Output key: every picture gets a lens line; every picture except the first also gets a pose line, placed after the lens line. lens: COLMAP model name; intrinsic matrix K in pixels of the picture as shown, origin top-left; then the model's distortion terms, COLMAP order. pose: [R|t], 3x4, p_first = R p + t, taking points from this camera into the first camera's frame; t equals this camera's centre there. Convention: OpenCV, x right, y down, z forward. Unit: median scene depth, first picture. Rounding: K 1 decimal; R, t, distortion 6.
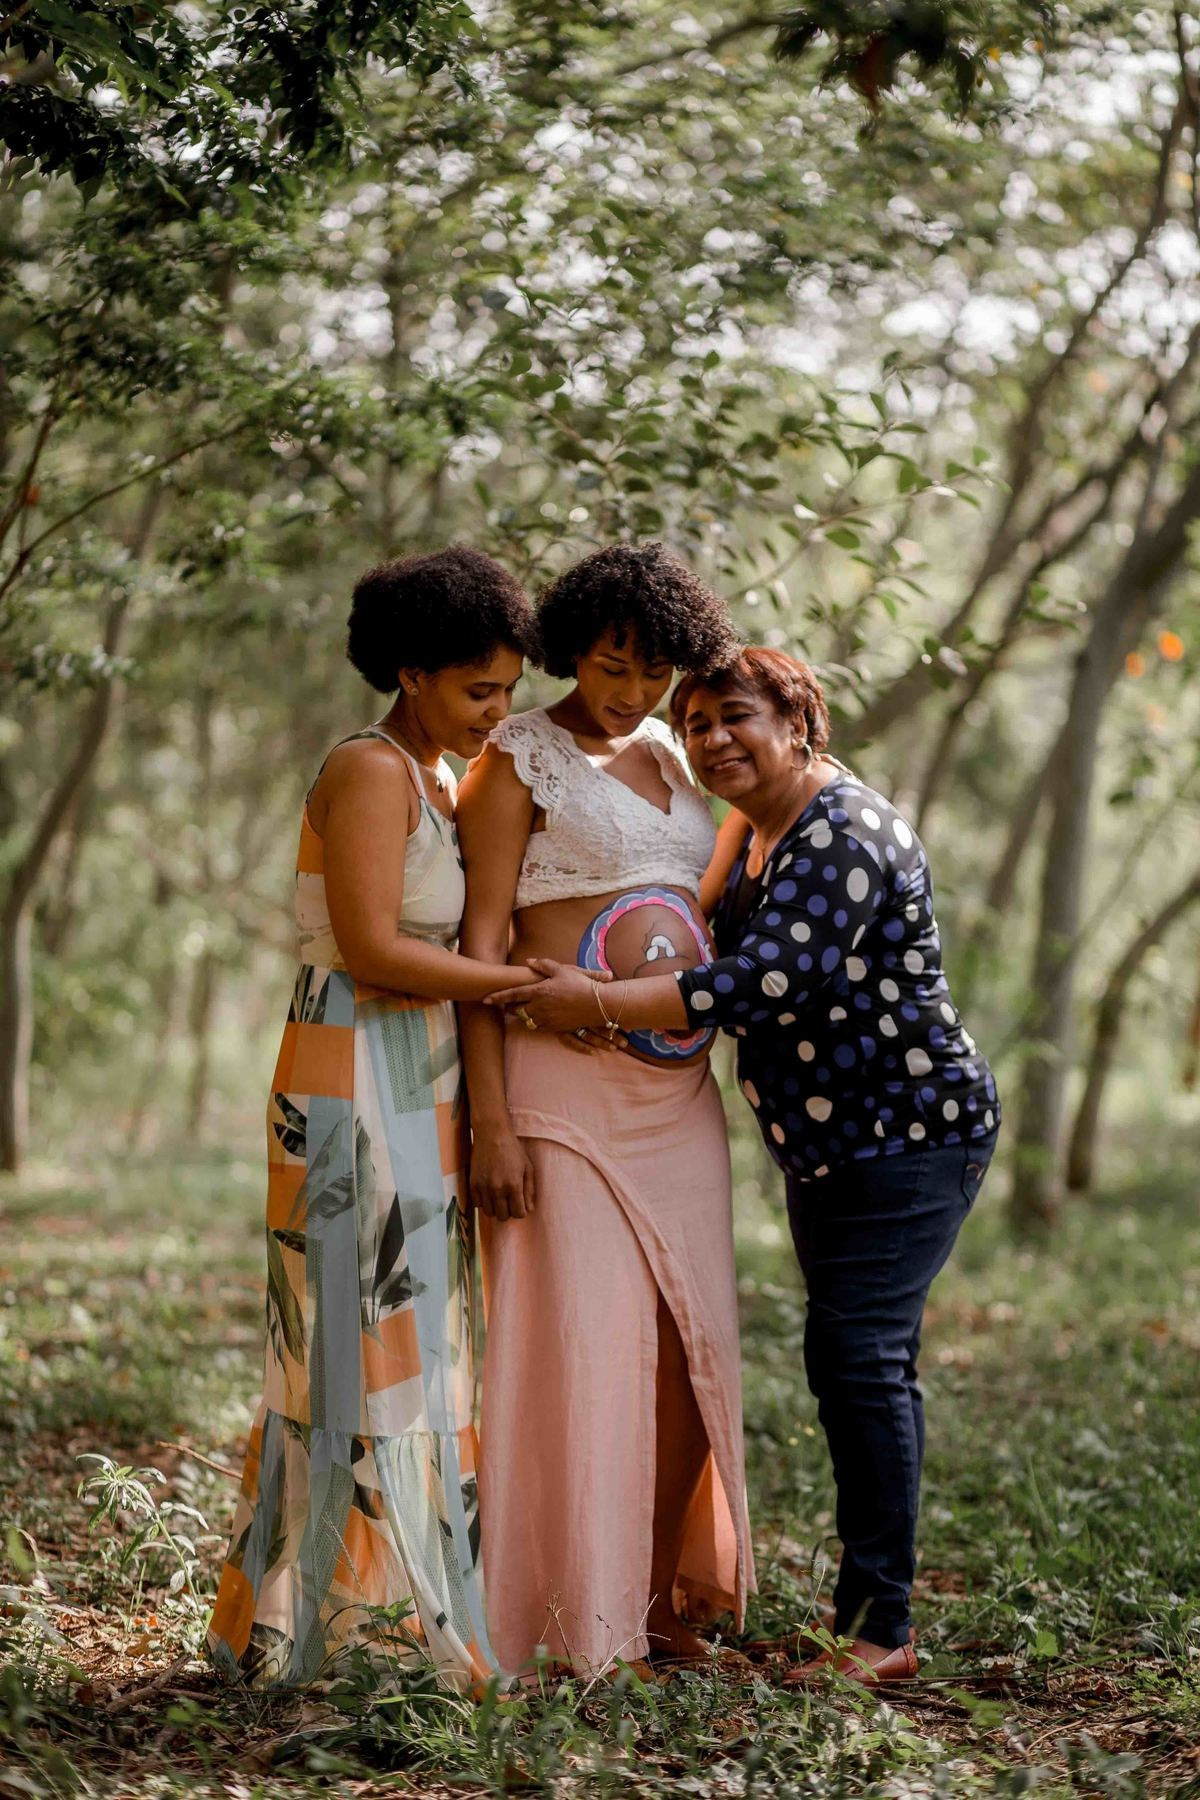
lens RADIAL K [[4370.1, 0, 600.0], [0, 4370.1, 900.0], [0, 0, 1]] dist [0.033074, -0.097992]
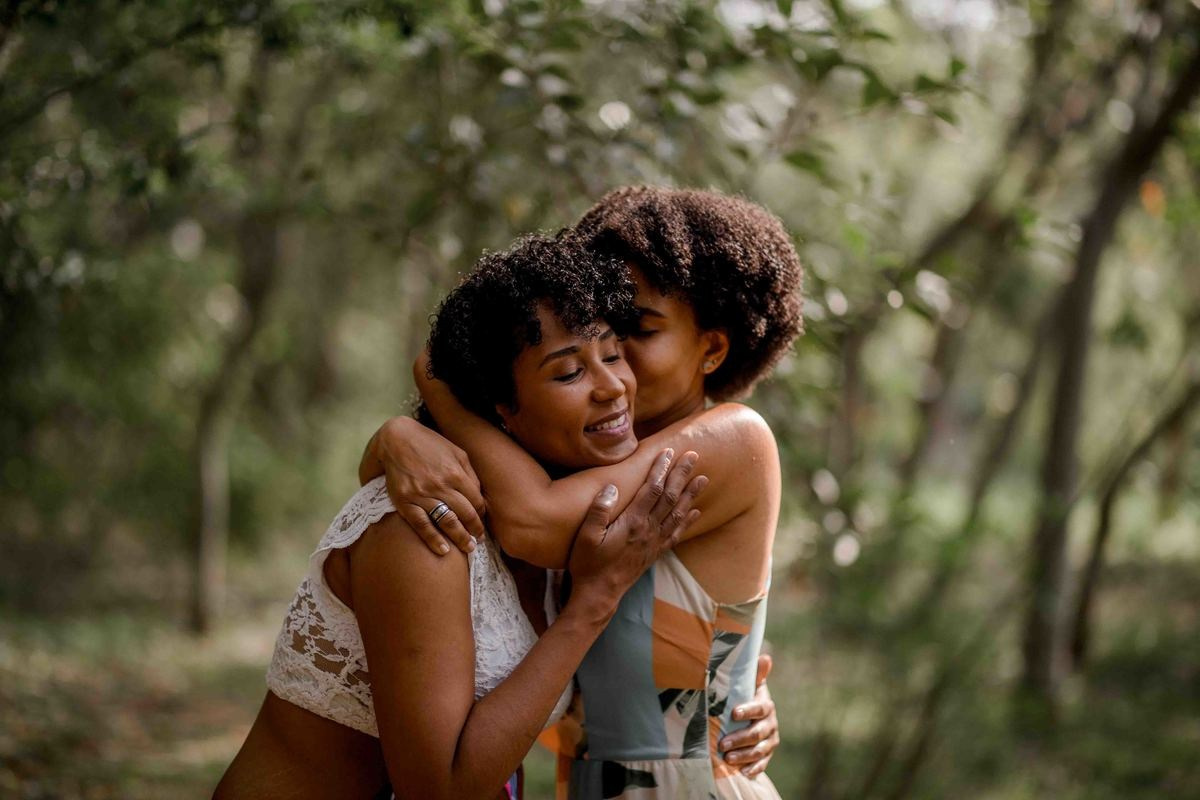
lens RADIAL K [[2913.4, 0, 600.0], [0, 2913.4, 400.0], [0, 0, 1]] dist [0.033074, -0.097992]
pose [[0.998134, 0.009896, -0.060256, 0.023049], [-0.008639, 0.999740, 0.021096, -0.019753], [0.060449, -0.020536, 0.997960, 0.172252]]
